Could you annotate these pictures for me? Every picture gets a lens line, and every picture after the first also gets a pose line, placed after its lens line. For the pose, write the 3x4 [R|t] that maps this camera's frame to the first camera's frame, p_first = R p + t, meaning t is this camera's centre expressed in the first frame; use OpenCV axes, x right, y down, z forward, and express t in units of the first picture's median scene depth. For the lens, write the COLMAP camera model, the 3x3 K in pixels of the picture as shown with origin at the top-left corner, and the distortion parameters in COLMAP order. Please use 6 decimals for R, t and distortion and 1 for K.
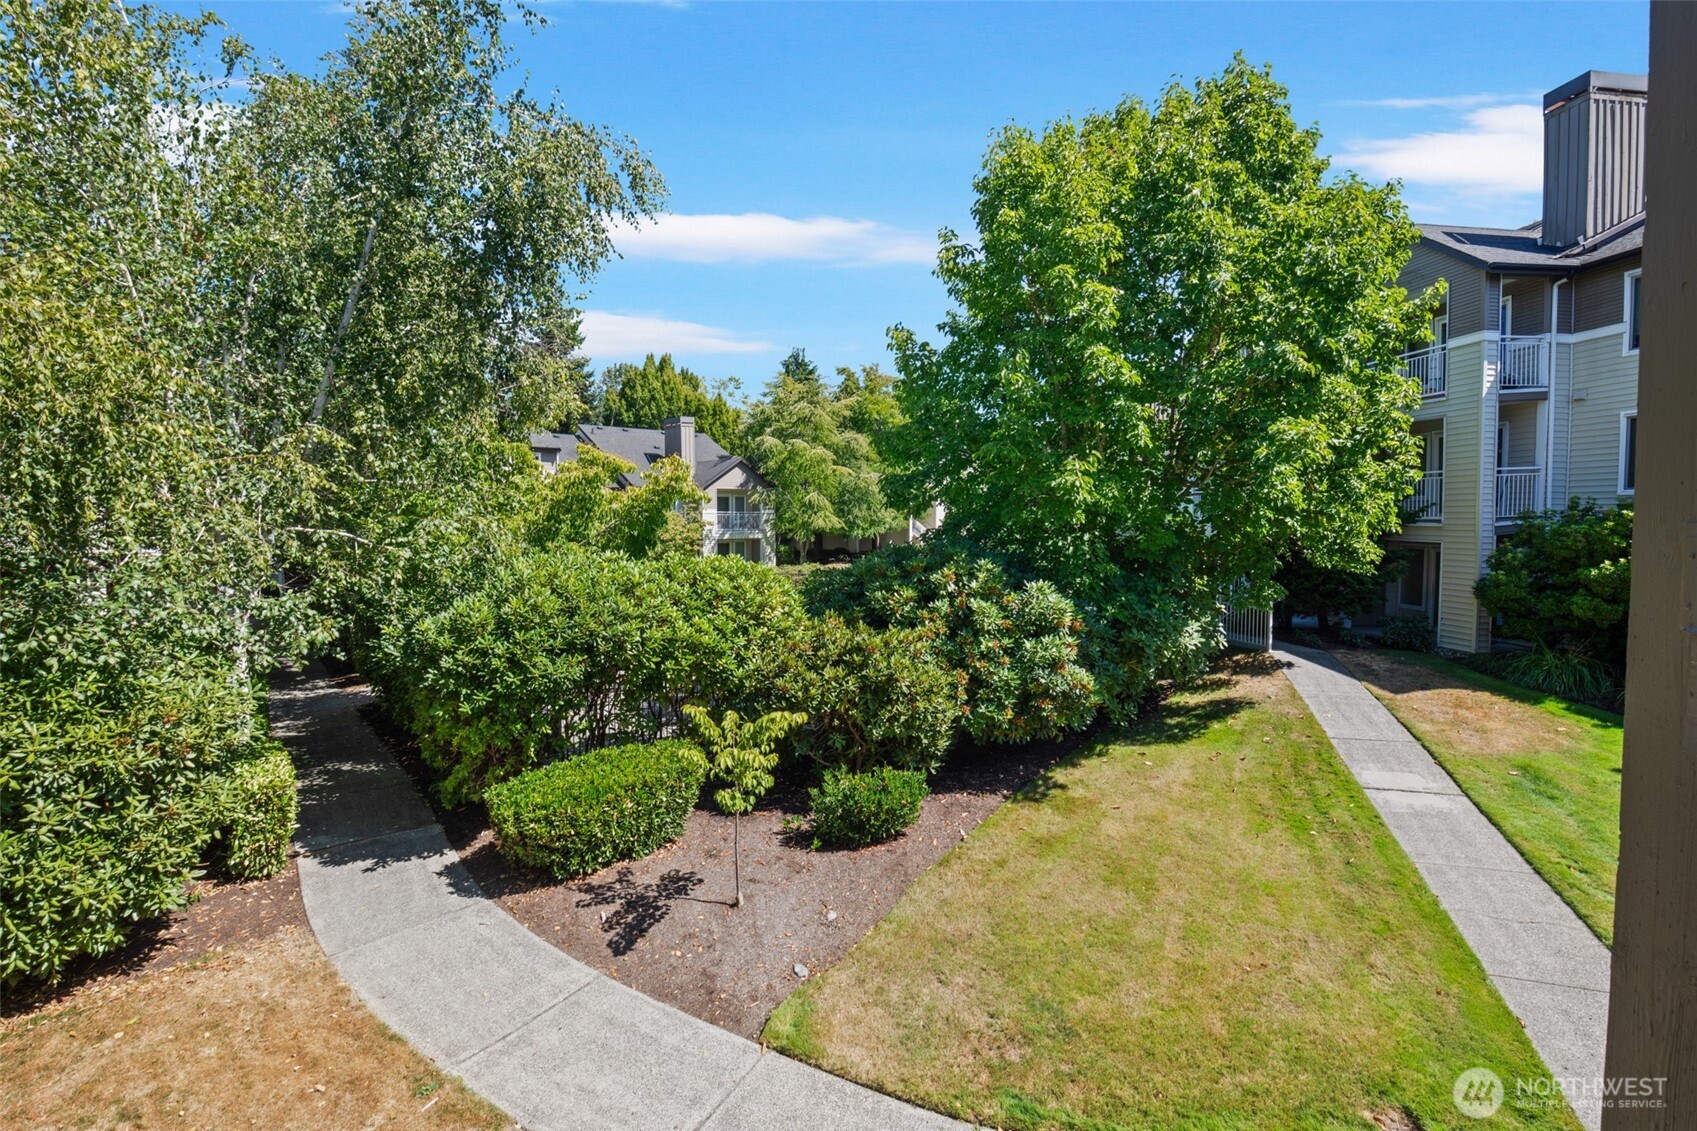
lens RADIAL K [[779.0, 0, 845.3], [0, 779.0, 561.6], [0, 0, 1]] dist [-0.031906, 0.003865]
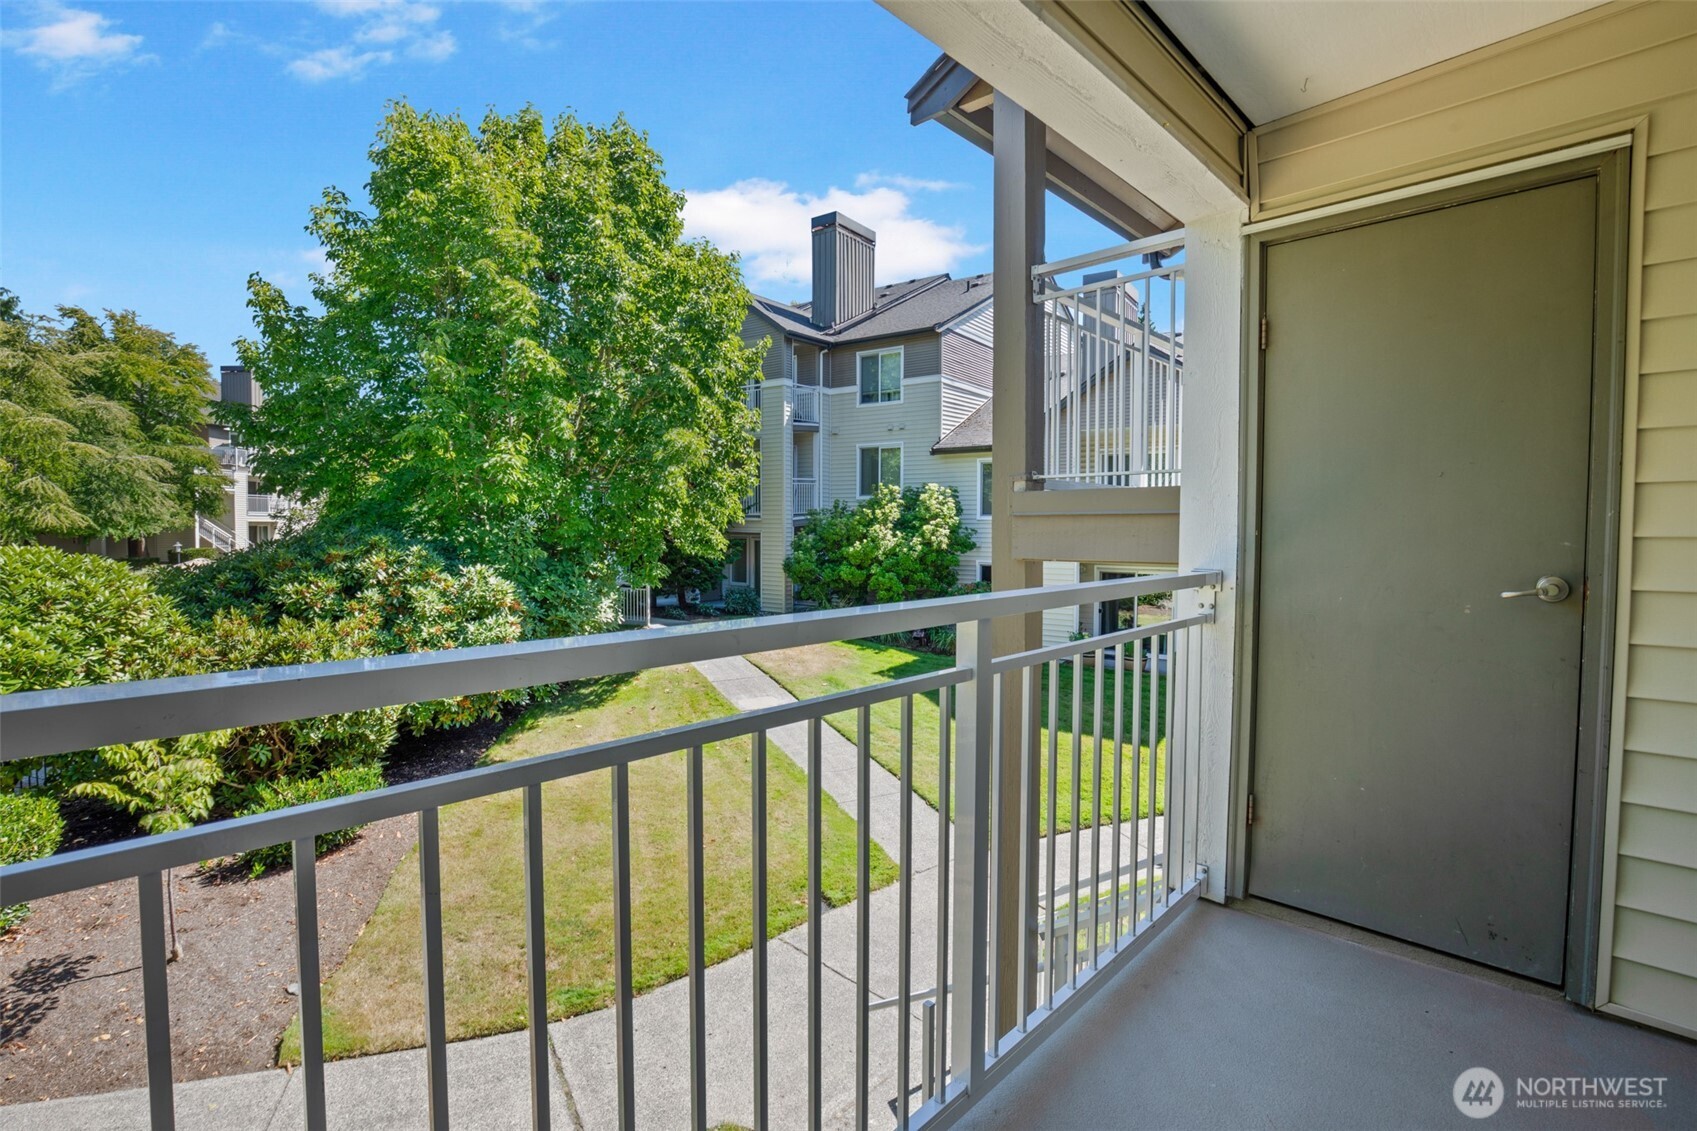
lens RADIAL K [[779.0, 0, 845.7], [0, 779.0, 566.3], [0, 0, 1]] dist [-0.031906, 0.003865]
pose [[0.685243, -0.032870, 0.727572, -0.146349], [0.031469, 0.999384, 0.015512, 0.023238], [-0.727634, 0.012266, 0.685856, -0.051734]]
